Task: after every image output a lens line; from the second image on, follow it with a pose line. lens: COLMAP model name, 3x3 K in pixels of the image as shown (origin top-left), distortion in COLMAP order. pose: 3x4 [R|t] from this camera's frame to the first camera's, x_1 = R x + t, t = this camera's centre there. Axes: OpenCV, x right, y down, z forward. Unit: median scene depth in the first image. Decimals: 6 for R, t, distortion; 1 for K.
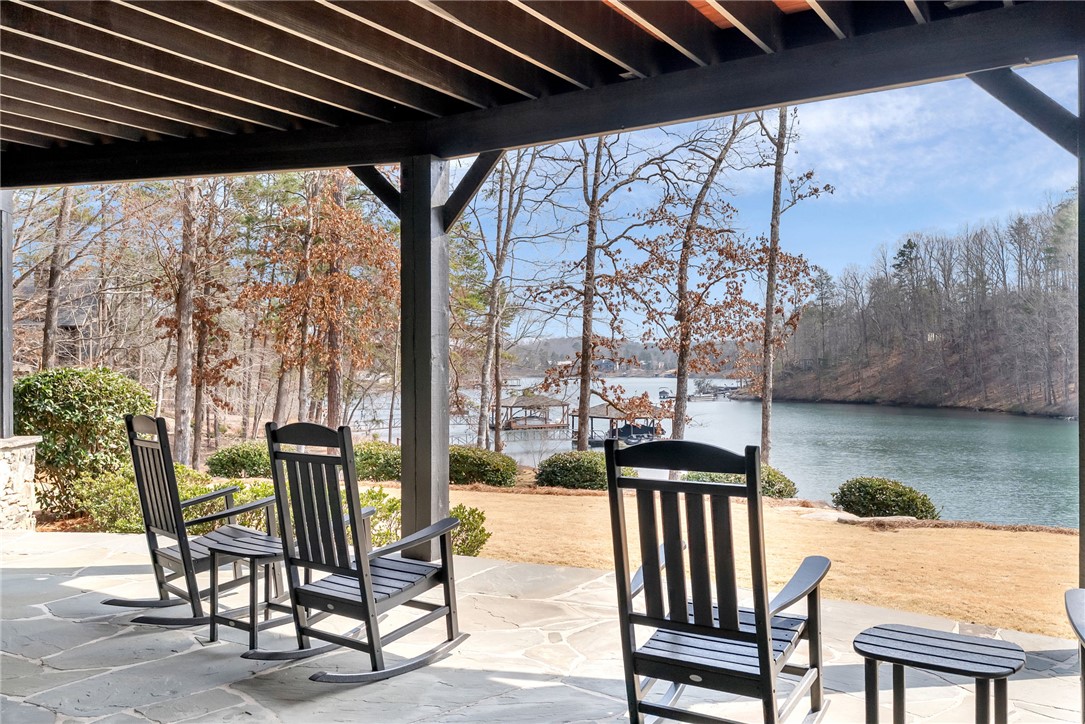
lens RADIAL K [[914.8, 0, 539.6], [0, 914.8, 328.6], [0, 0, 1]] dist [0.004964, 0.000405]
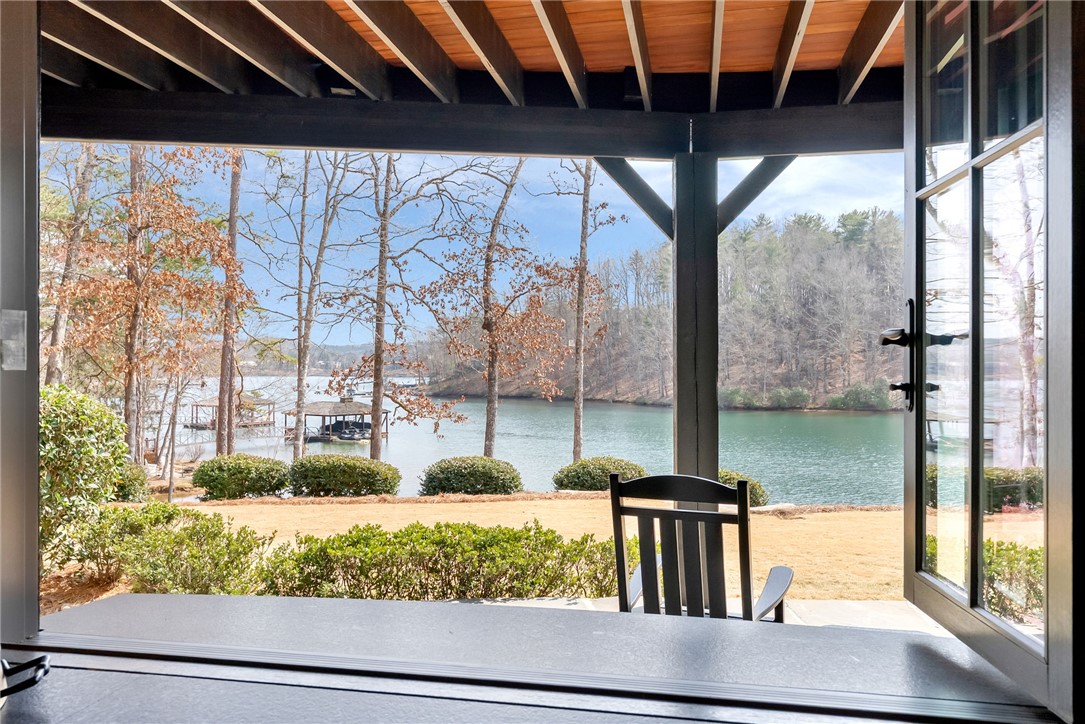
lens RADIAL K [[802.2, 0, 539.1], [0, 802.2, 332.8], [0, 0, 1]] dist [0.059791, -0.104616]
pose [[0.928030, 0.016477, 0.372141, -0.118676], [-0.016444, 0.999859, -0.003263, -0.002016], [-0.372143, -0.003091, 0.928170, 0.070680]]
